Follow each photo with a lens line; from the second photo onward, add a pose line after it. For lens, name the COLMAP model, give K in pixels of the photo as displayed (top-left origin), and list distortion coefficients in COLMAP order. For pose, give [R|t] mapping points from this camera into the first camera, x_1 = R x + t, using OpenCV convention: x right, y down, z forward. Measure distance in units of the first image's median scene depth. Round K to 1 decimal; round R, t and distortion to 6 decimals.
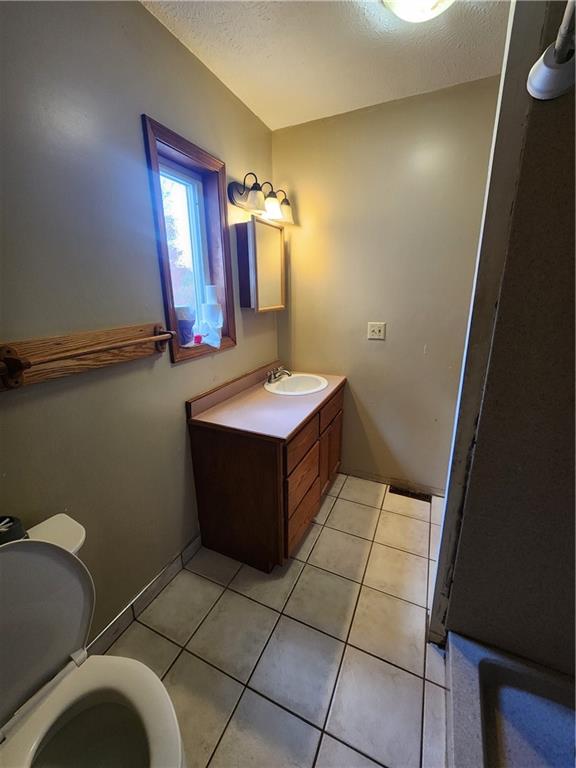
lens RADIAL K [[315.1, 0, 287.8], [0, 315.1, 377.0], [0, 0, 1]] dist [-0.000014, -0.000808]
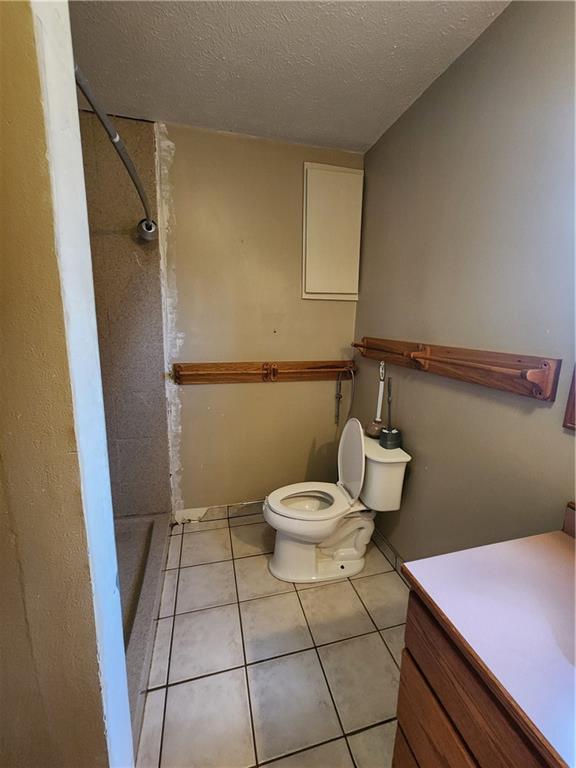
lens RADIAL K [[315.1, 0, 287.8], [0, 315.1, 377.0], [0, 0, 1]] dist [-0.000014, -0.000808]
pose [[-0.772808, 0.117370, -0.623693, 0.522567], [-0.177115, 0.903817, 0.389545, -0.331412], [0.609425, 0.411509, -0.677689, 1.244821]]
